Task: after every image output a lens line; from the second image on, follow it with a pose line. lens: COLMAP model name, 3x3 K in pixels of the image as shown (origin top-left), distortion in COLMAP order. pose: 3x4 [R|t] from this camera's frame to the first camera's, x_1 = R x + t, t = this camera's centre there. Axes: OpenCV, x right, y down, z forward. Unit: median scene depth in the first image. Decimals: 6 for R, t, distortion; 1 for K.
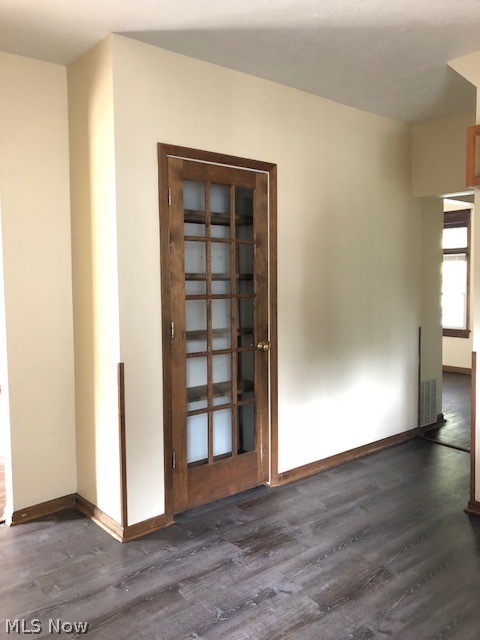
lens RADIAL K [[526.3, 0, 239.7], [0, 526.3, 319.3], [0, 0, 1]] dist [-0.001961, 0.016043]
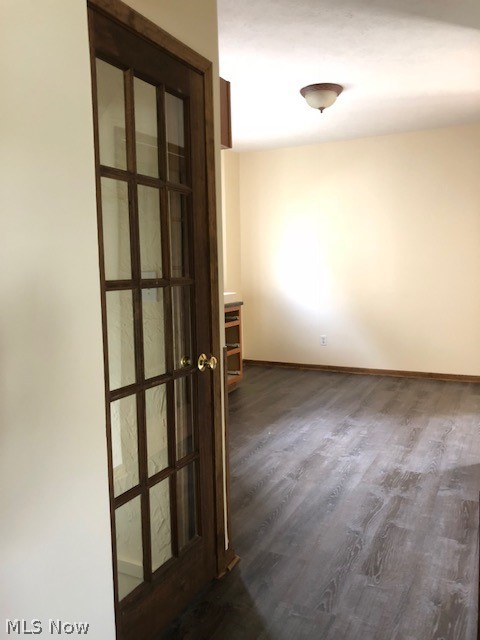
lens RADIAL K [[526.3, 0, 239.4], [0, 526.3, 319.2], [0, 0, 1]] dist [-0.001961, 0.016043]
pose [[-0.915447, 0.071323, -0.396069, 0.869137], [0.000508, 0.984374, 0.176089, -0.127006], [0.402439, 0.160999, -0.901178, 2.017848]]
